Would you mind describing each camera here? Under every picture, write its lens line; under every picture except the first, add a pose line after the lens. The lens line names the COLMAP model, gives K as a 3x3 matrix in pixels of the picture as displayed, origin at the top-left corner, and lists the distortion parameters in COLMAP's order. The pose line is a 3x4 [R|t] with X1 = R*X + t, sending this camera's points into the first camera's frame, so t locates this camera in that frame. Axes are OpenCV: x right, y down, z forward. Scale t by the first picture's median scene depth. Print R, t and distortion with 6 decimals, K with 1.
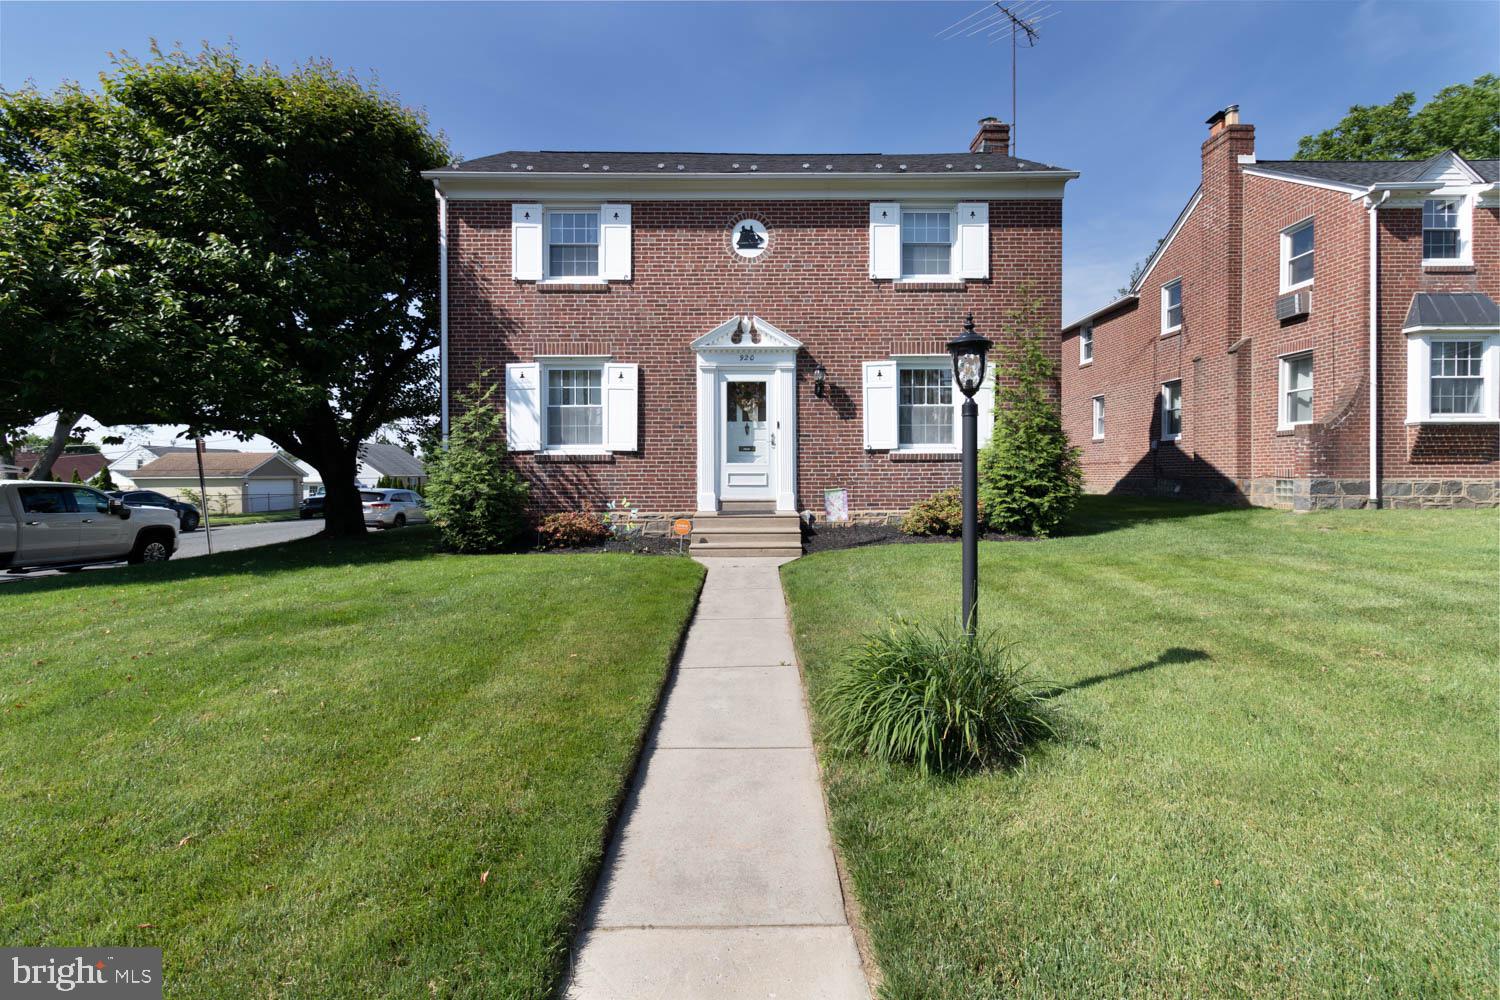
lens RADIAL K [[663.6, 0, 750.7], [0, 663.6, 487.1], [0, 0, 1]] dist [0.000197, 0.001279]
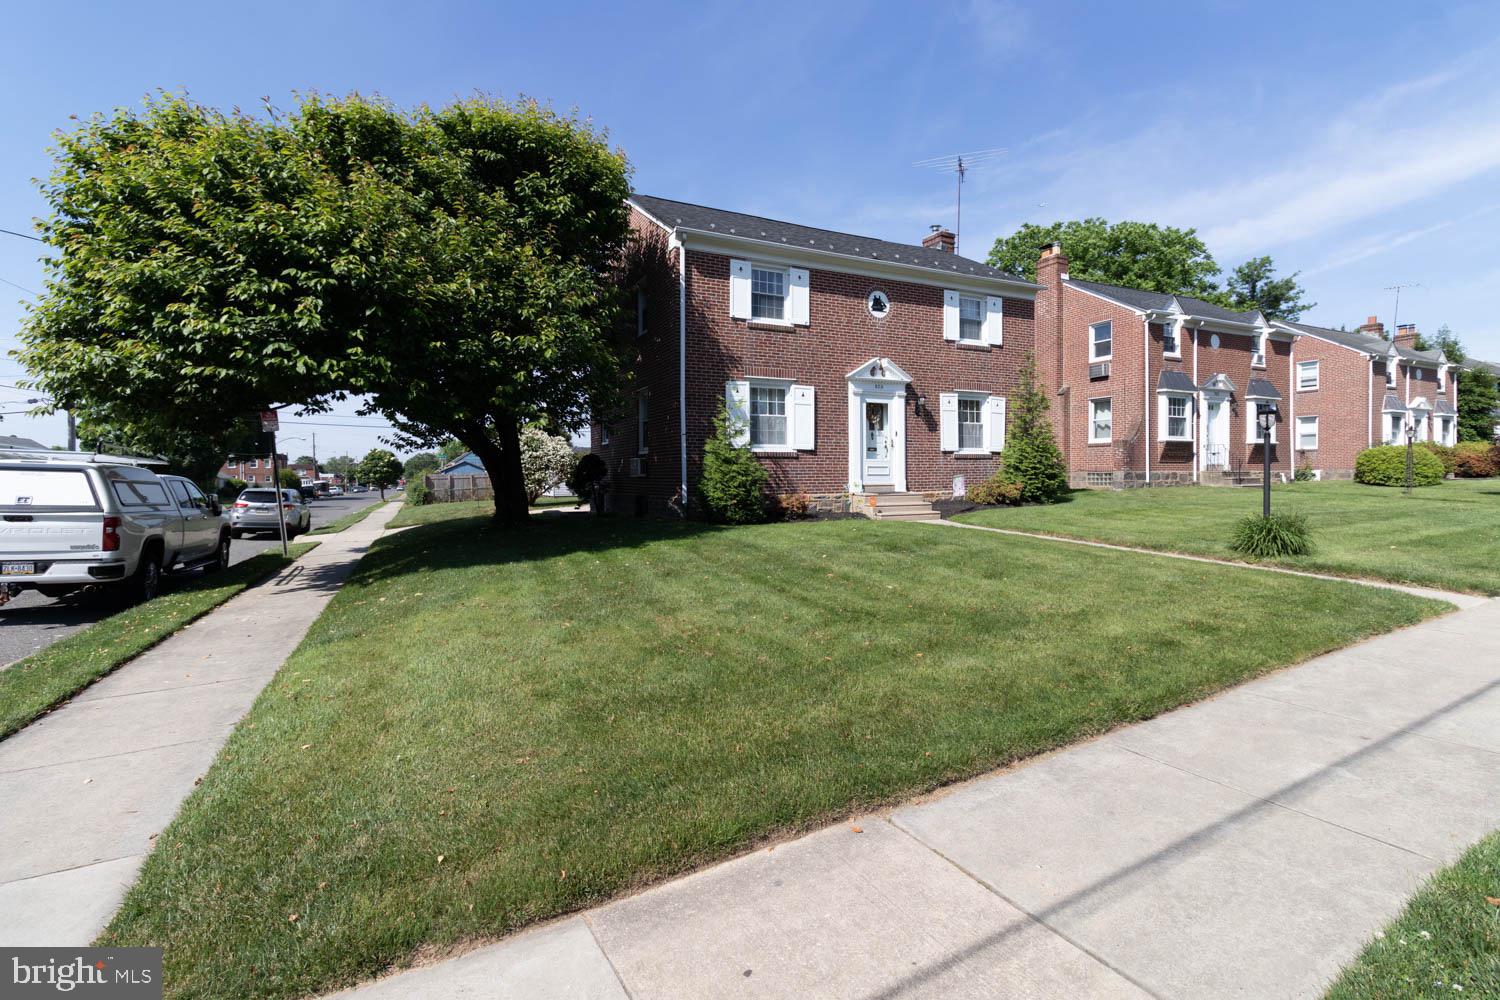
lens RADIAL K [[663.6, 0, 747.8], [0, 663.6, 488.7], [0, 0, 1]] dist [0.000197, 0.001279]
pose [[0.906227, -0.011091, 0.422646, -0.876169], [0.015189, 0.999865, -0.006329, 0.032732], [-0.422519, 0.012155, 0.906273, -0.189817]]
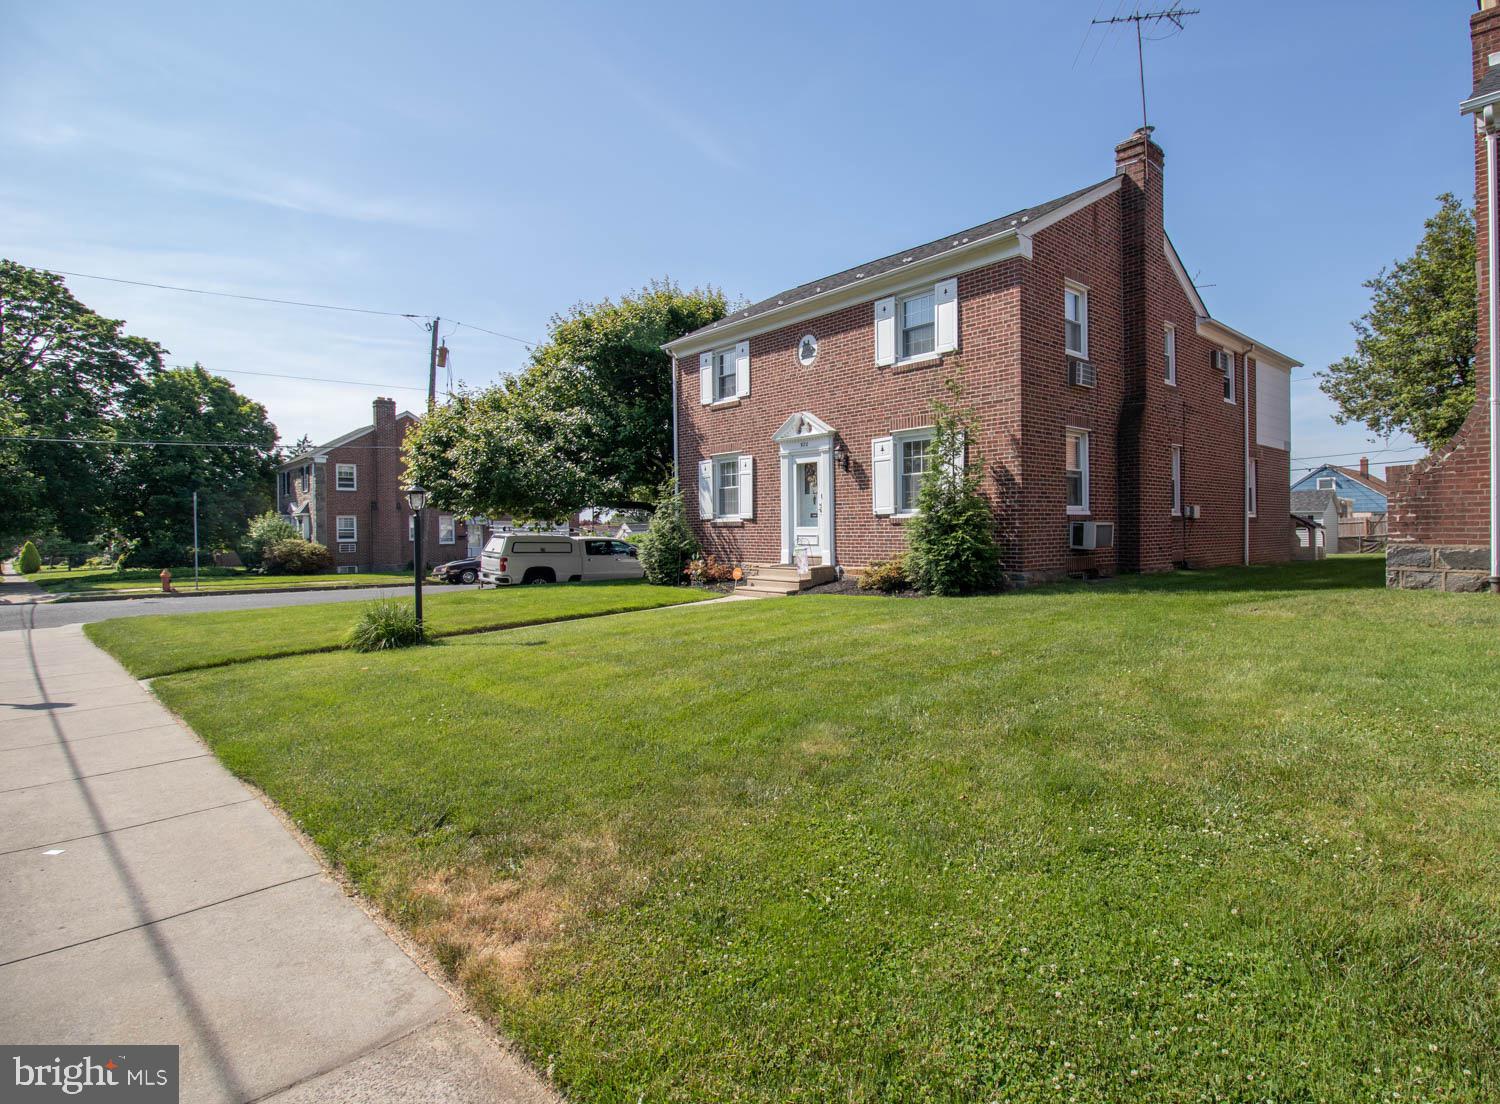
lens RADIAL K [[766.7, 0, 837.8], [0, 766.7, 547.4], [0, 0, 1]] dist [0.005368, 0.000171]
pose [[0.692527, 0.014617, -0.721244, 1.099137], [-0.010749, 0.999893, 0.009943, -0.012409], [0.721312, 0.000867, 0.692610, 0.024639]]
